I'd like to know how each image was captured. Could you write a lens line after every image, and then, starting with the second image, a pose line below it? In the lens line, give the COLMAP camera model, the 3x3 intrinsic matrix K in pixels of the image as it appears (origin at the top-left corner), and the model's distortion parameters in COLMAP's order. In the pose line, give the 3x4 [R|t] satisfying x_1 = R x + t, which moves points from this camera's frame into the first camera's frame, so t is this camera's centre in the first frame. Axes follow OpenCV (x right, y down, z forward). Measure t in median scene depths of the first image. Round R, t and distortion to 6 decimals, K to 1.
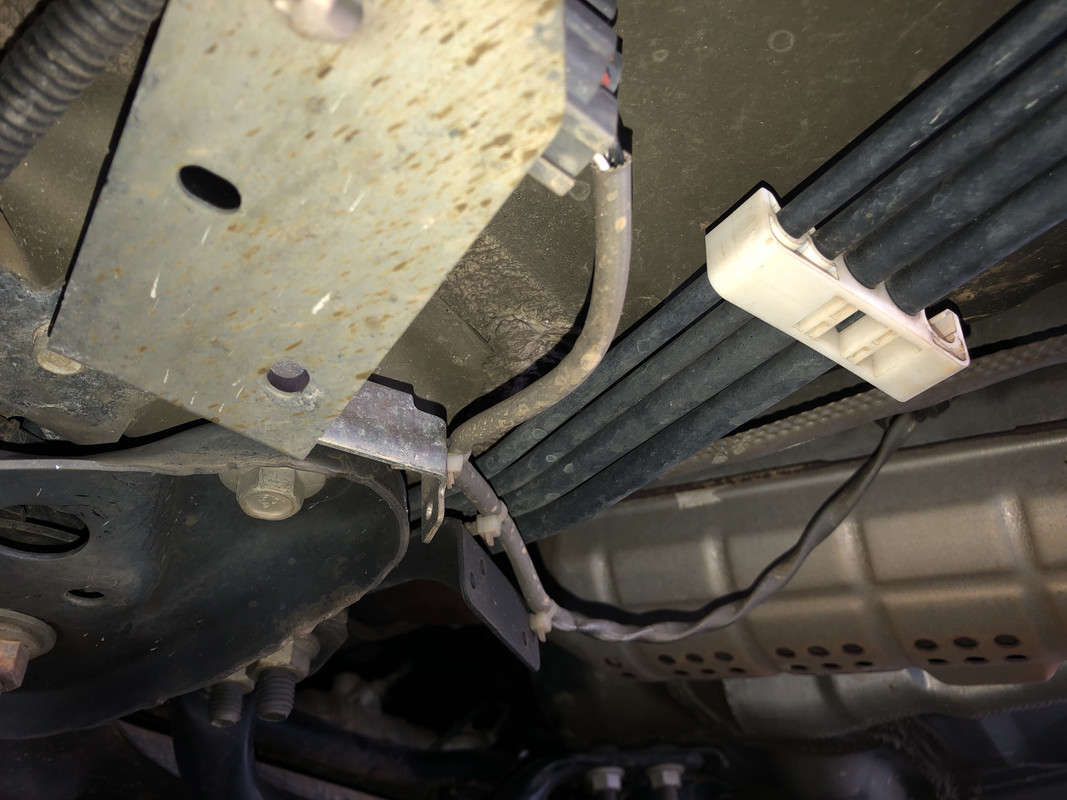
lens RADIAL K [[914.7, 0, 533.5], [0, 914.7, 400.0], [0, 0, 1]] dist [-0.003752, -0.005620]
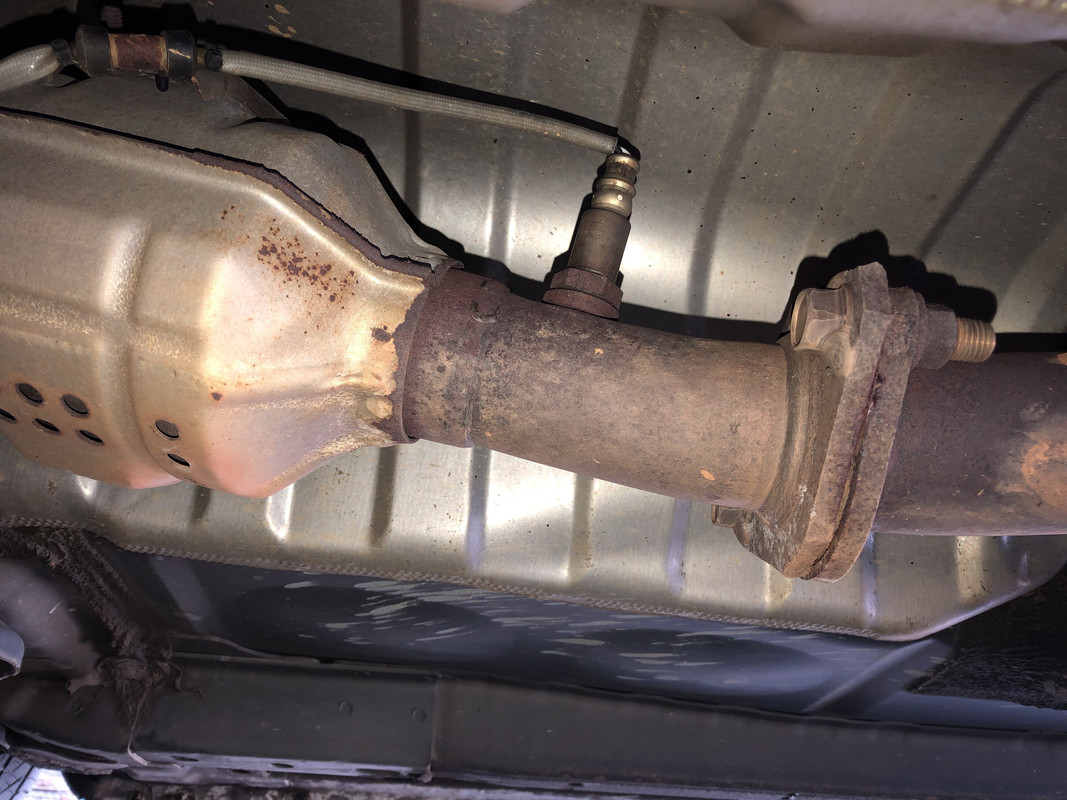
lens RADIAL K [[906.0, 0, 533.5], [0, 906.0, 400.0], [0, 0, 1]] dist [0.013794, 0.014792]
pose [[0.792856, 0.405397, 0.455008, 0.338397], [-0.445581, 0.894996, -0.020982, 0.074390], [-0.415736, -0.186107, 0.890240, 0.116207]]
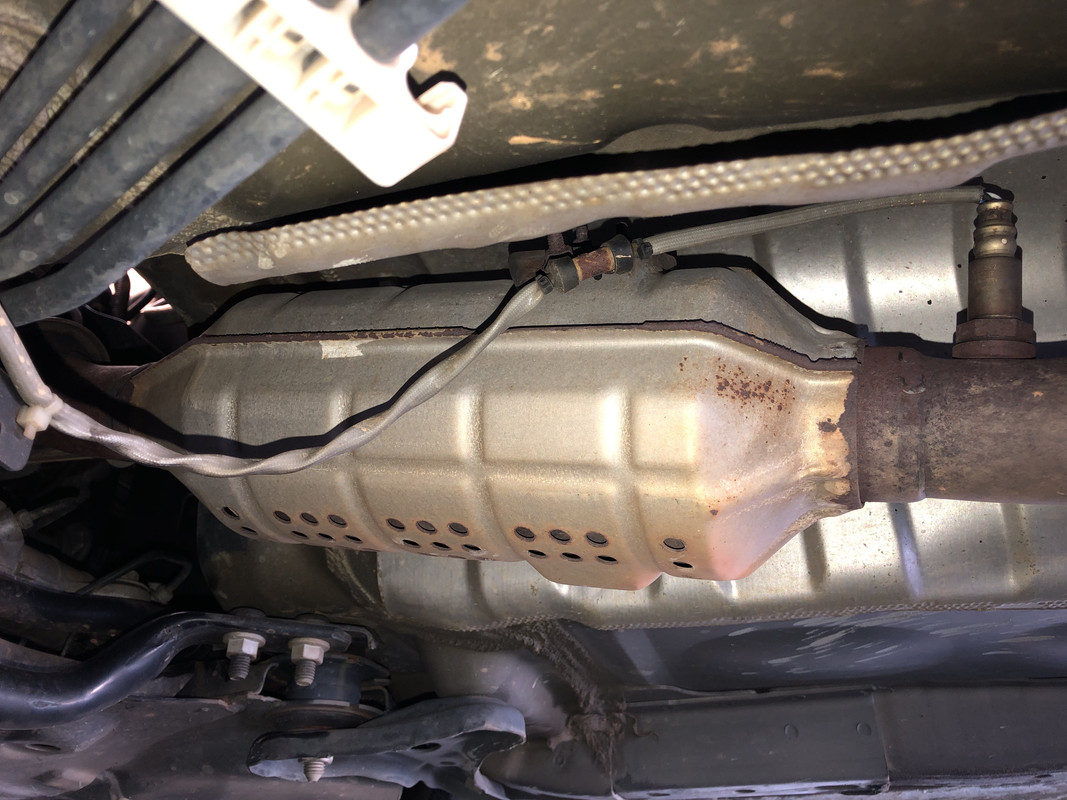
lens RADIAL K [[906.0, 0, 533.5], [0, 906.0, 400.0], [0, 0, 1]] dist [0.013794, 0.014792]
pose [[0.965831, 0.183655, 0.182870, 0.179193], [-0.199661, 0.977127, 0.073195, 0.044597], [-0.165245, -0.107206, 0.980409, 0.061869]]
